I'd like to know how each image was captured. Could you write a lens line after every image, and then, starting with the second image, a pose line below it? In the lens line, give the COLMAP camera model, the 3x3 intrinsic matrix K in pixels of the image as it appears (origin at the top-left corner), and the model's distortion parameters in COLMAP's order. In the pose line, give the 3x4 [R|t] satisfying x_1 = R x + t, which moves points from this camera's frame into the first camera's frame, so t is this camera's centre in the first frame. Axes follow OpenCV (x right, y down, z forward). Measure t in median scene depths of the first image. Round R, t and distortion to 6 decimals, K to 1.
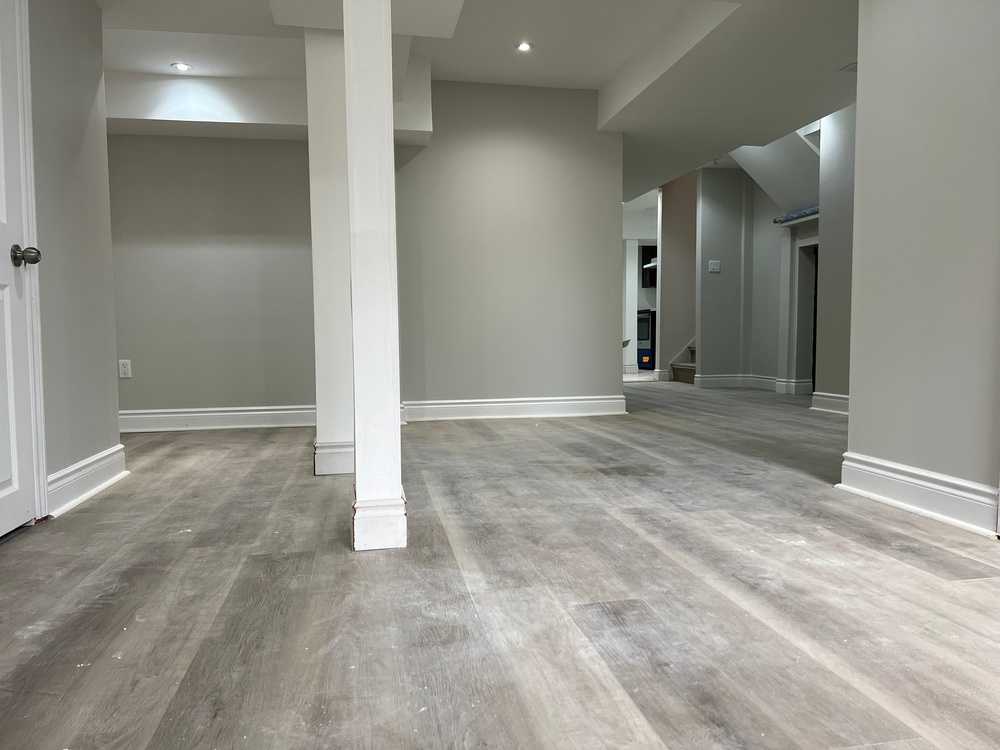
lens RADIAL K [[752.6, 0, 501.2], [0, 752.6, 376.0], [0, 0, 1]] dist [0.055284, -0.062559]
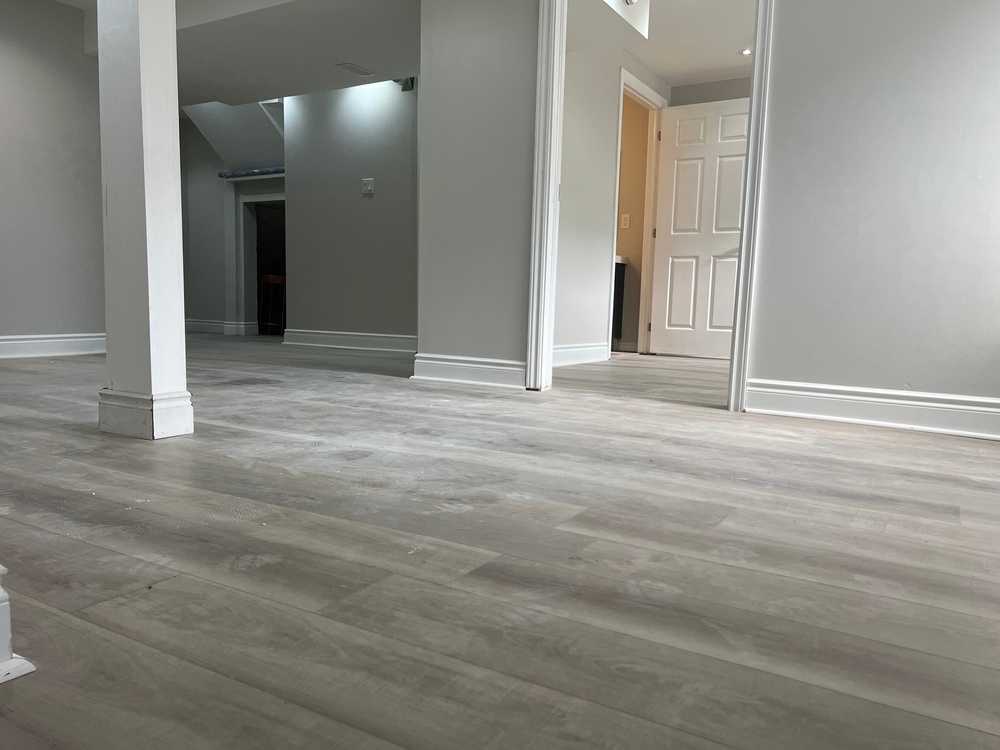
lens RADIAL K [[752.6, 0, 503.3], [0, 752.6, 373.3], [0, 0, 1]] dist [0.055284, -0.062559]
pose [[0.671055, -0.049362, 0.739762, -0.503280], [0.011673, 0.998361, 0.056028, 0.059959], [-0.741315, -0.028962, 0.670532, -0.086974]]
